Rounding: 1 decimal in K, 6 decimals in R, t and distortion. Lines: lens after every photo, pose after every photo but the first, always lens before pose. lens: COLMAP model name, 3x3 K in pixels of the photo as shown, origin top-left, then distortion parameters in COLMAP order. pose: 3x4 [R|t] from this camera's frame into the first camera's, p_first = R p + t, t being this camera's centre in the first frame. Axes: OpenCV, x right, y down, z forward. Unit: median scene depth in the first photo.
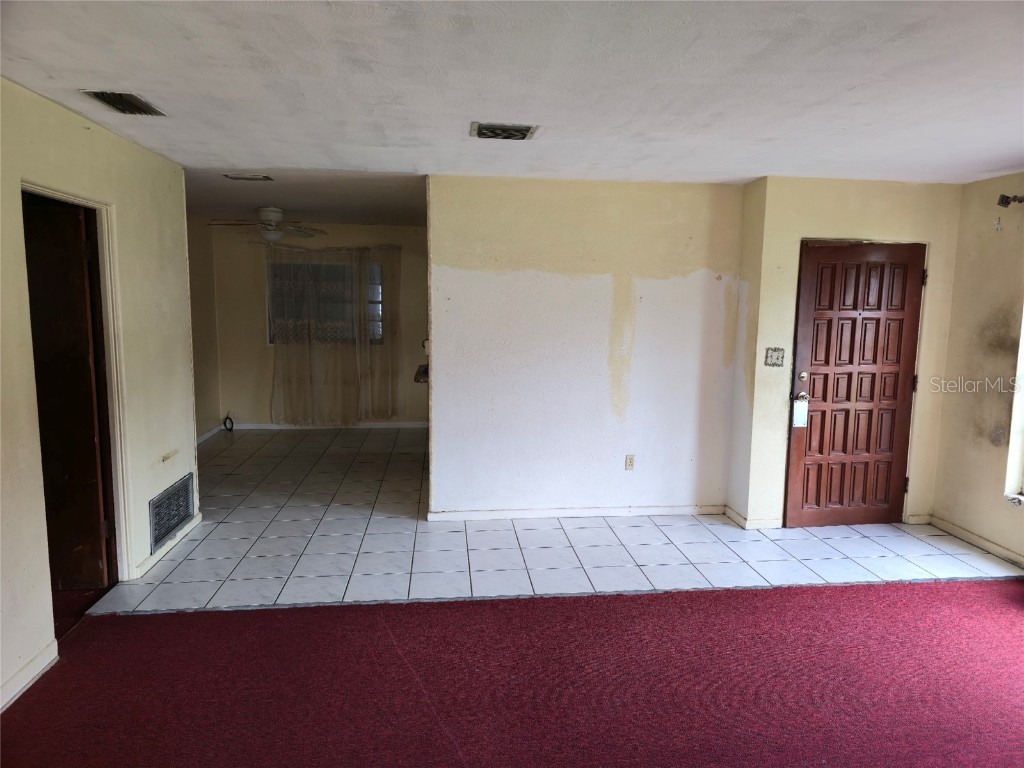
lens RADIAL K [[674.0, 0, 512.1], [0, 674.0, 381.9], [0, 0, 1]] dist [0.008282, -0.010346]
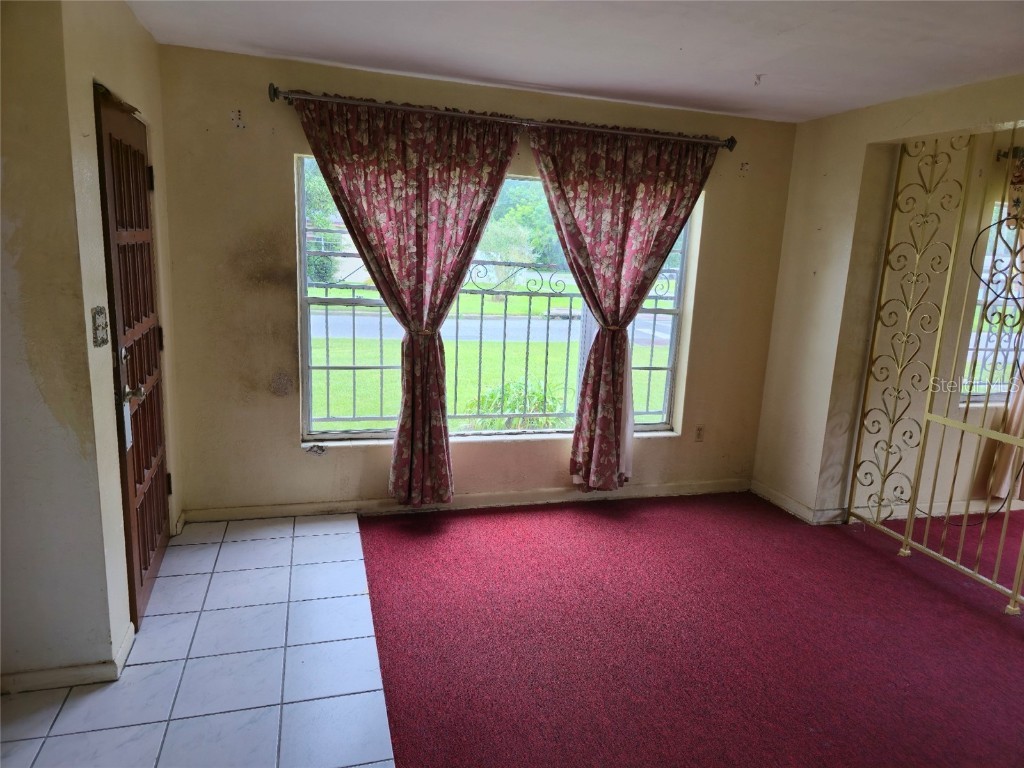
lens RADIAL K [[674.0, 0, 510.9], [0, 674.0, 392.9], [0, 0, 1]] dist [0.008282, -0.010346]
pose [[-0.184877, -0.224092, 0.956872, -0.148044], [0.079622, 0.967040, 0.241857, -0.090846], [-0.979531, 0.120902, -0.160941, 0.840389]]
